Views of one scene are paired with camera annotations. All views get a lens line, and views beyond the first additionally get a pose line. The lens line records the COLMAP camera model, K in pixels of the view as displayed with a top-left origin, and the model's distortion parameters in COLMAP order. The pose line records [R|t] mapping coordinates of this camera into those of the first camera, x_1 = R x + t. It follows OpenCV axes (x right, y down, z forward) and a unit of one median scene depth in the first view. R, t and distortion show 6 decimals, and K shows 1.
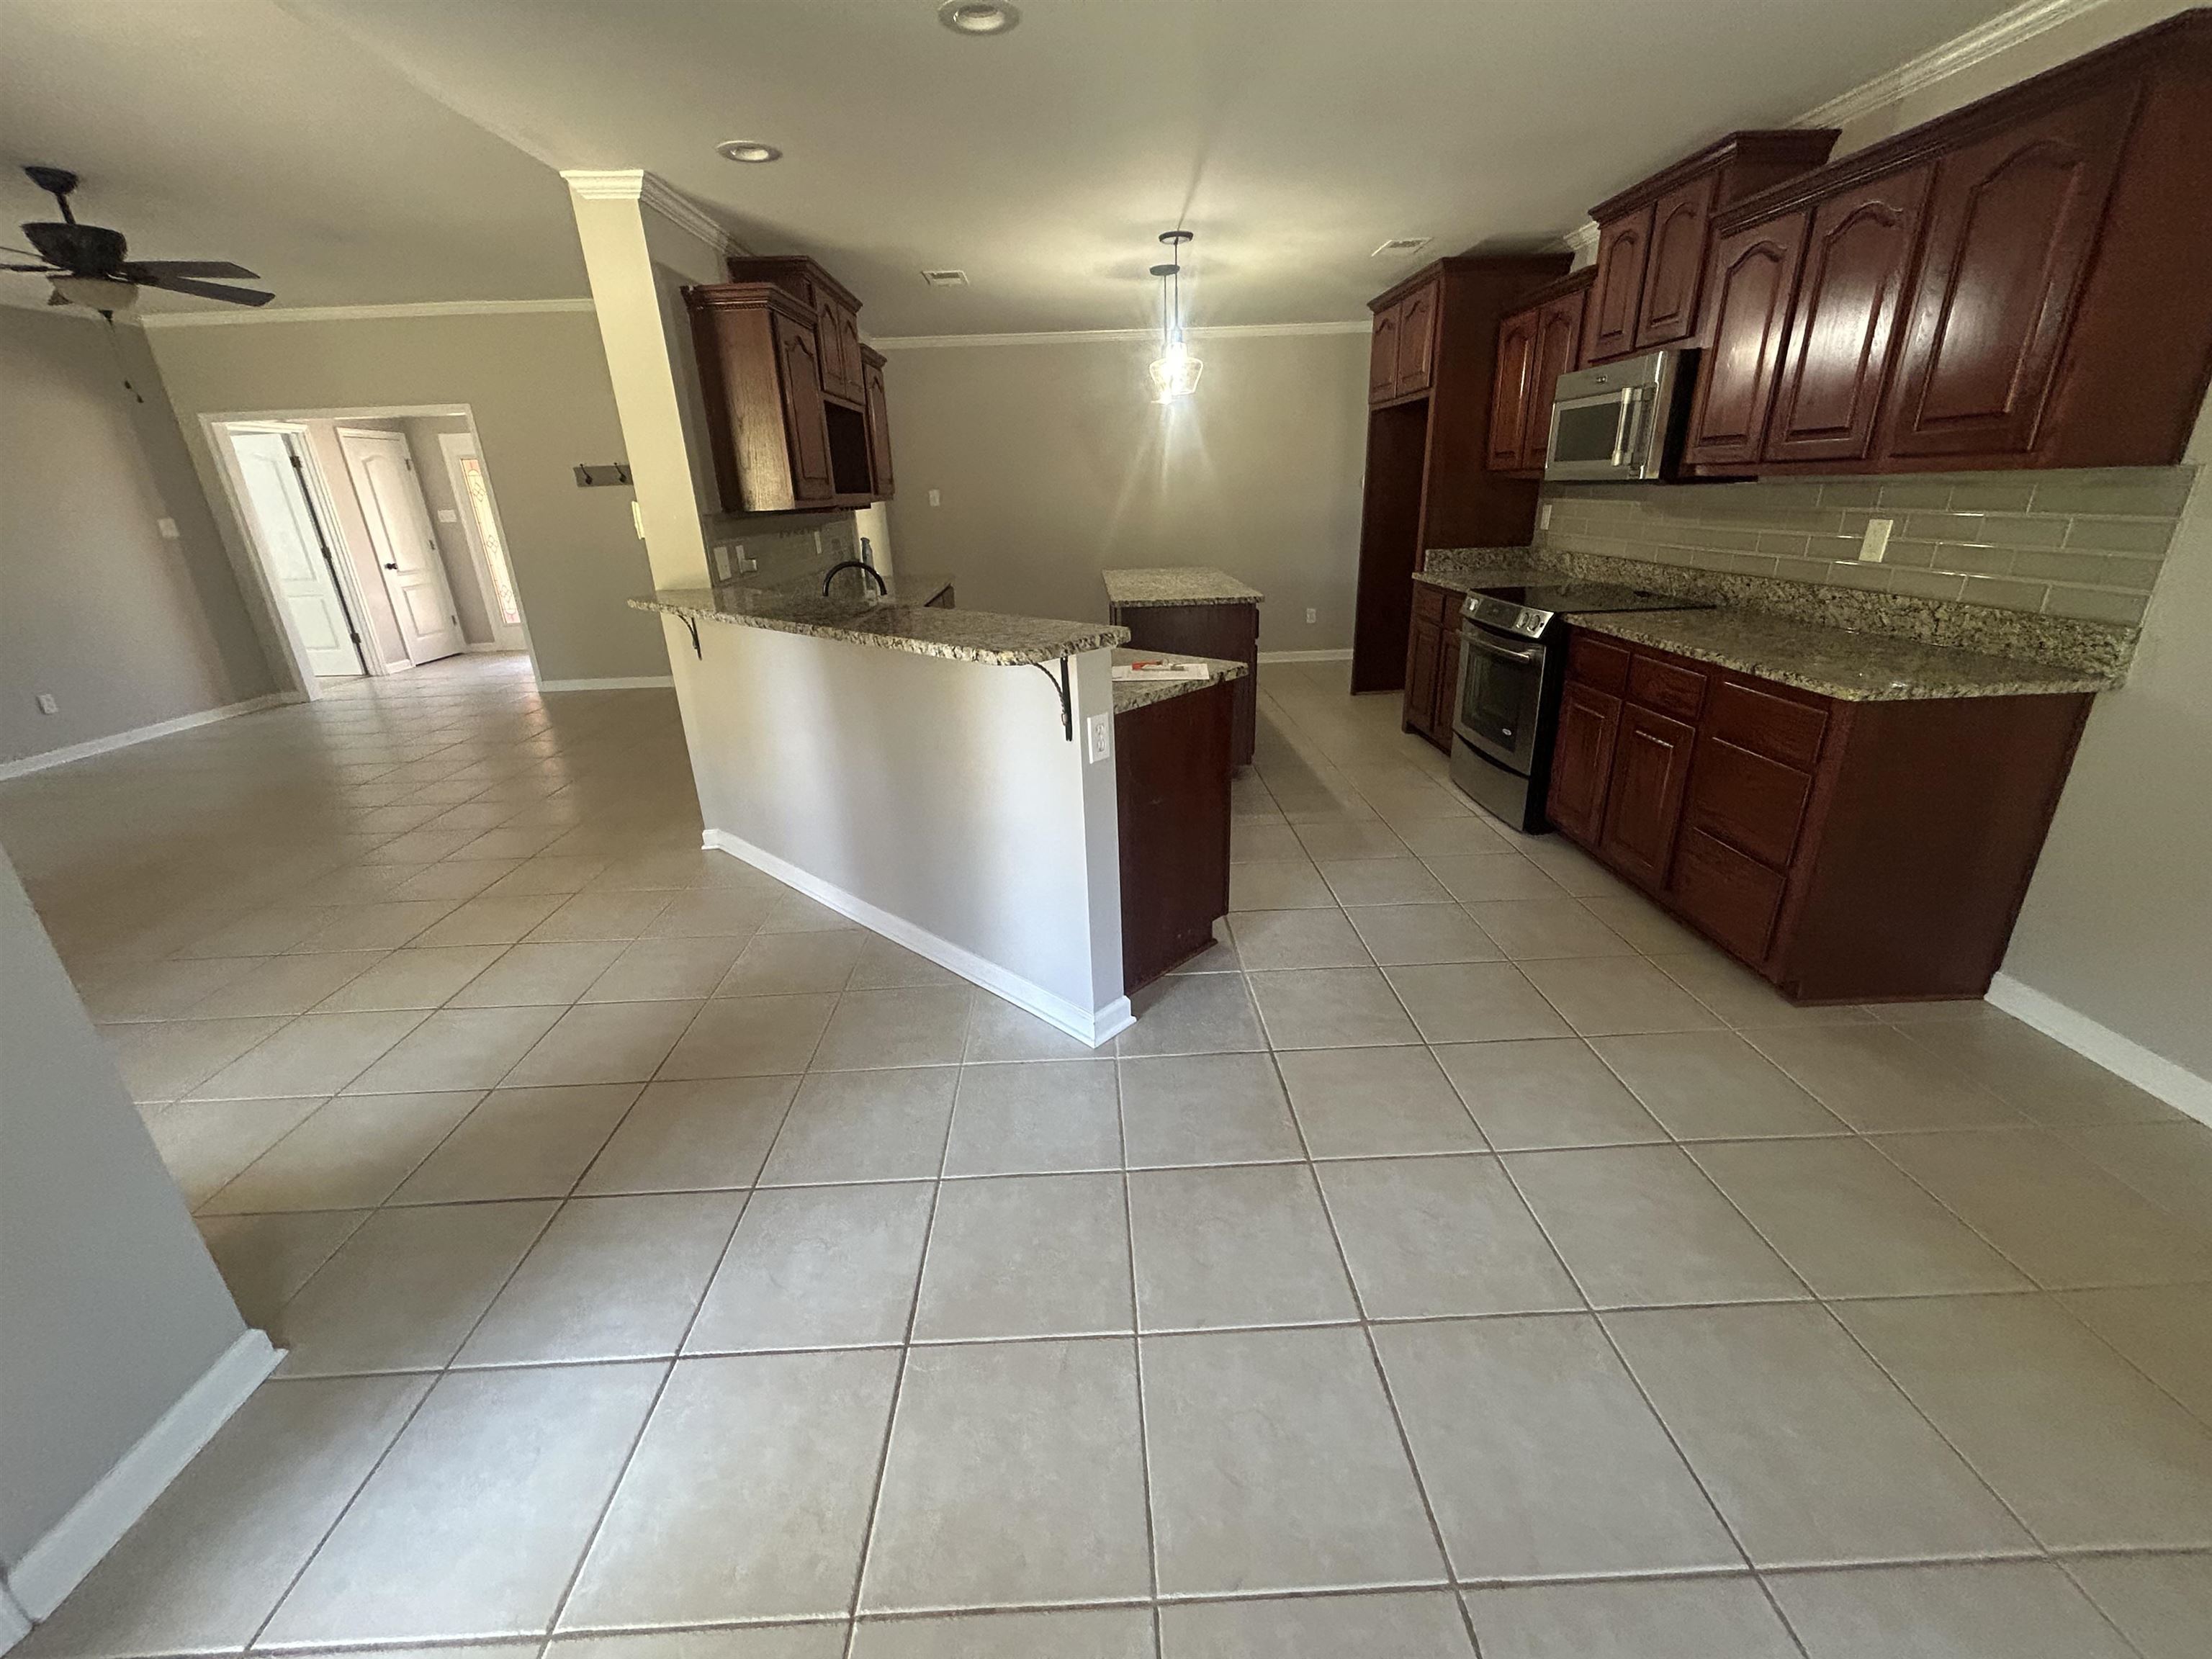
lens RADIAL K [[899.0, 0, 1101.1], [0, 899.0, 821.1], [0, 0, 1]] dist [-0.000095, 0.000247]
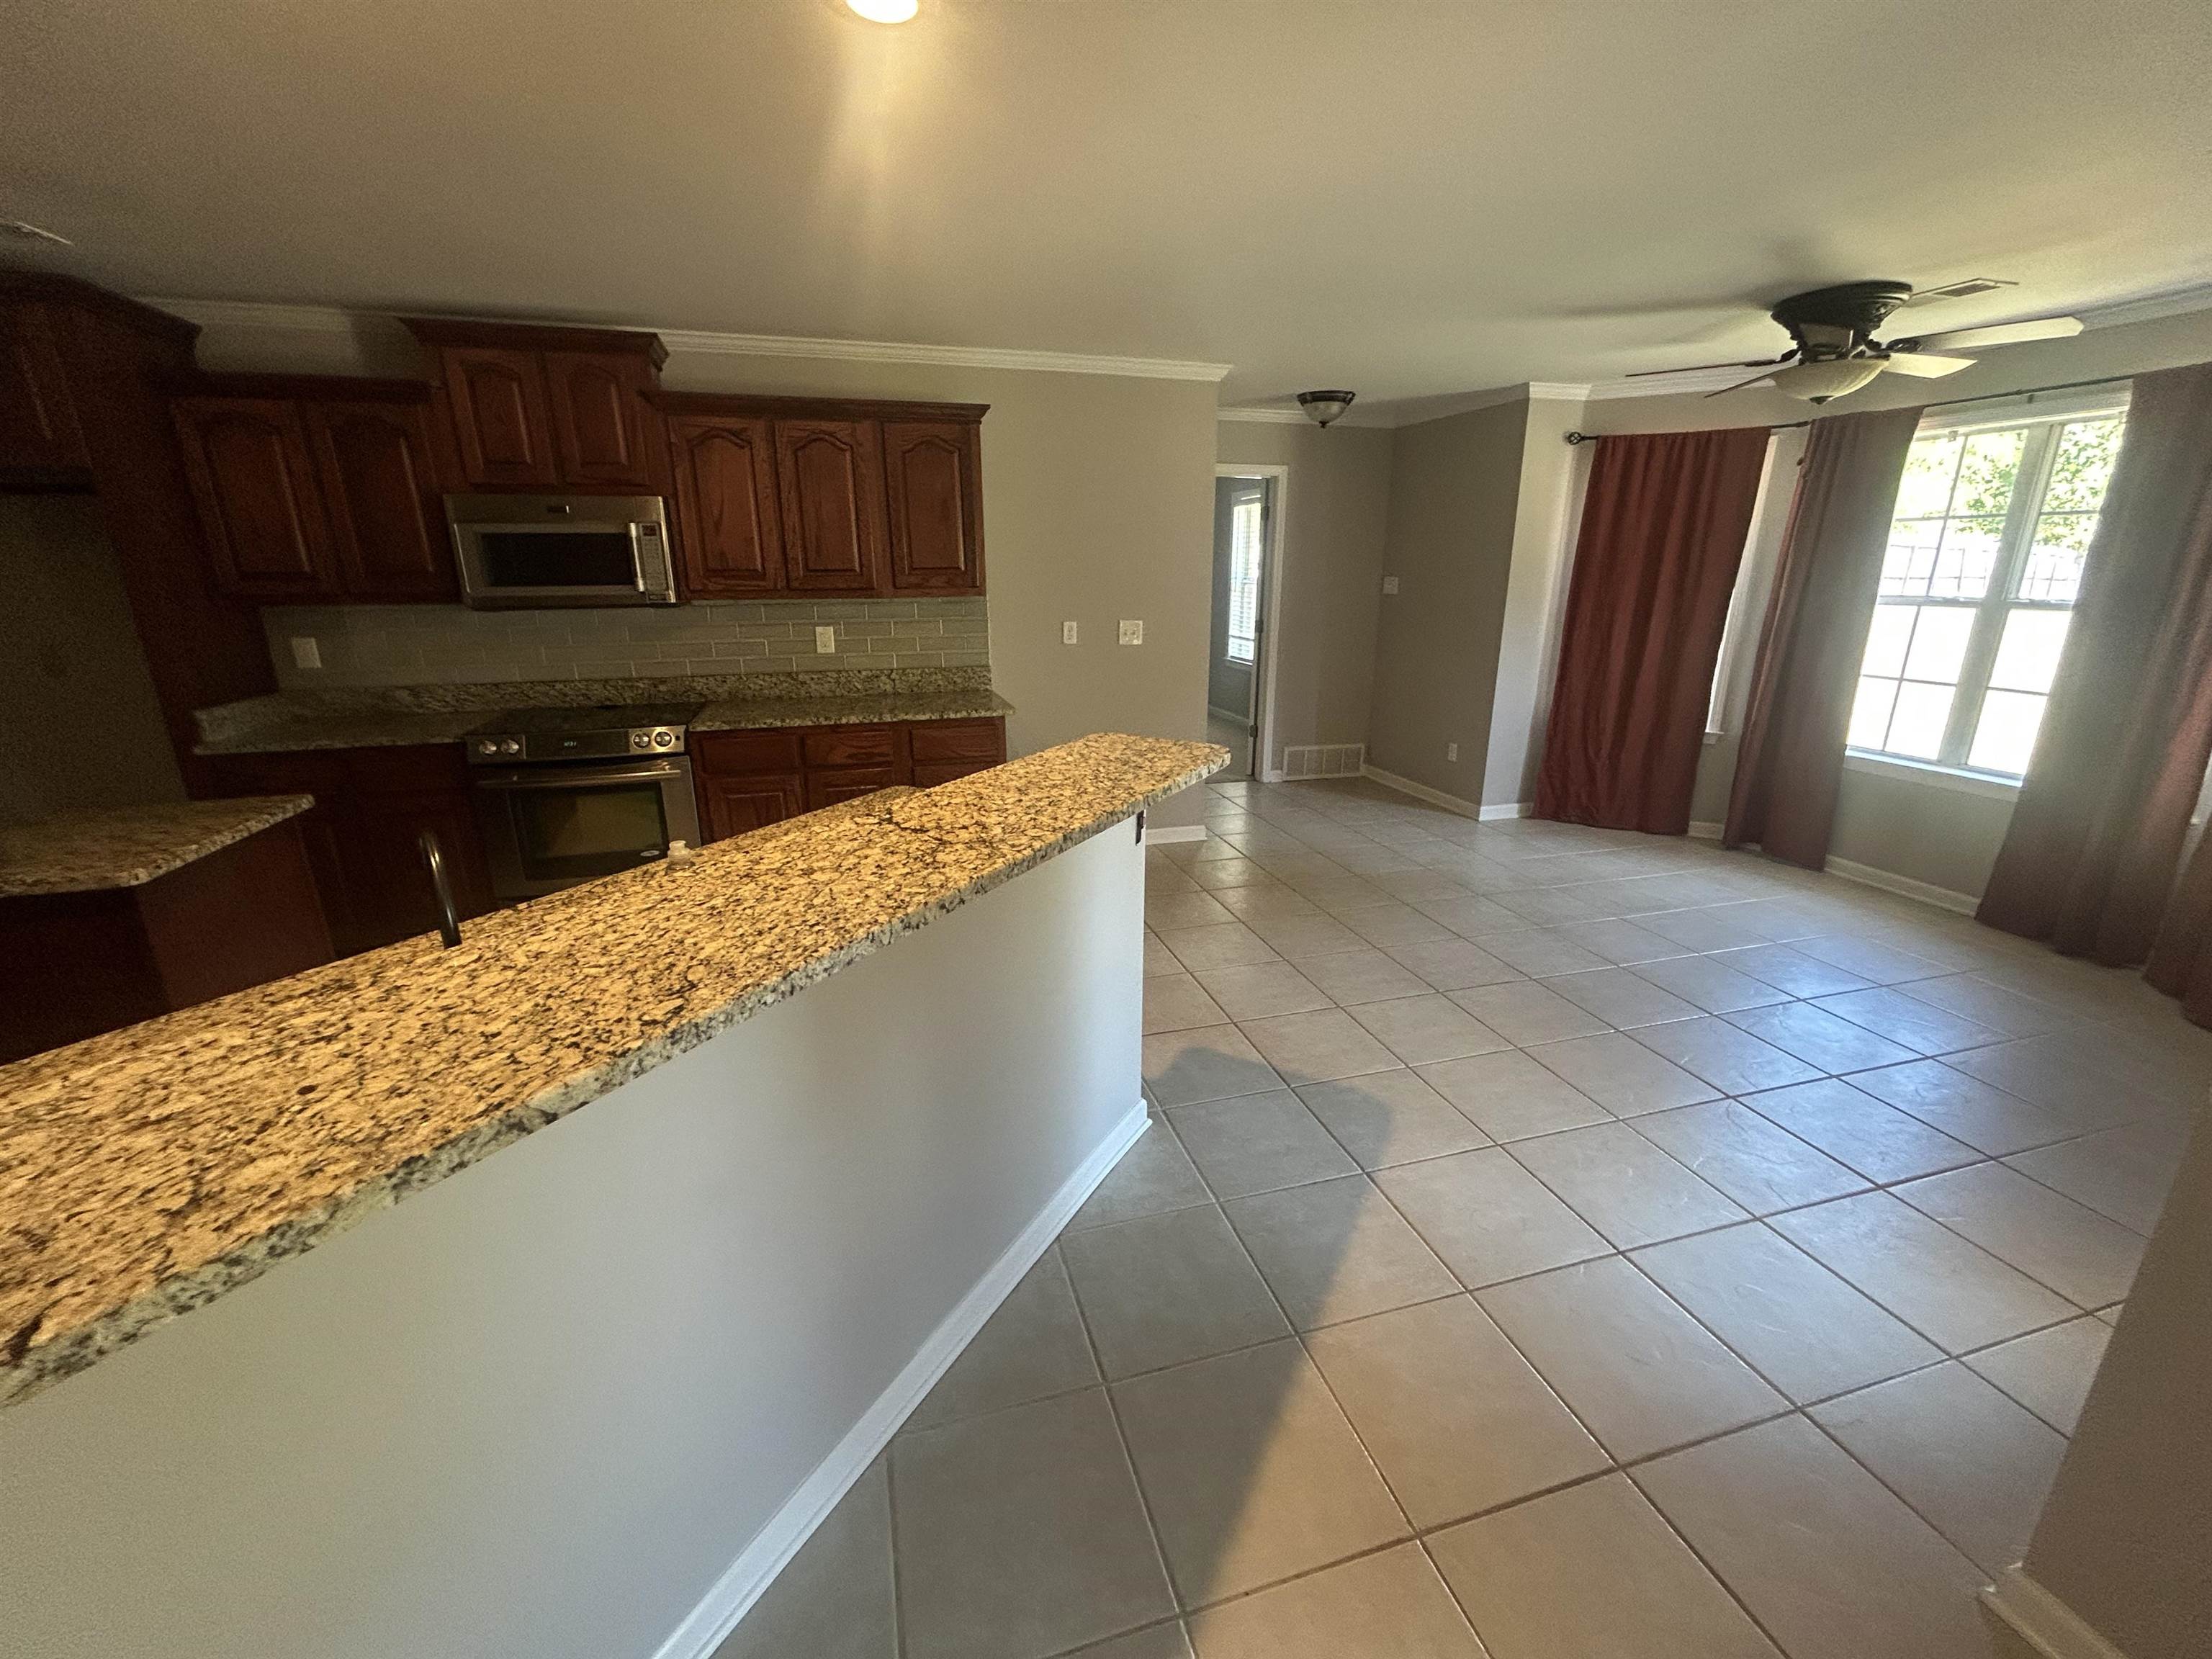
lens RADIAL K [[892.6, 0, 1098.9], [0, 892.6, 821.3], [0, 0, 1]] dist [-0.001608, -0.000018]
pose [[-0.250086, -0.233949, 0.939534, -0.491074], [0.352526, 0.881763, 0.313399, -0.225167], [-0.901766, 0.409587, -0.138044, 0.586274]]
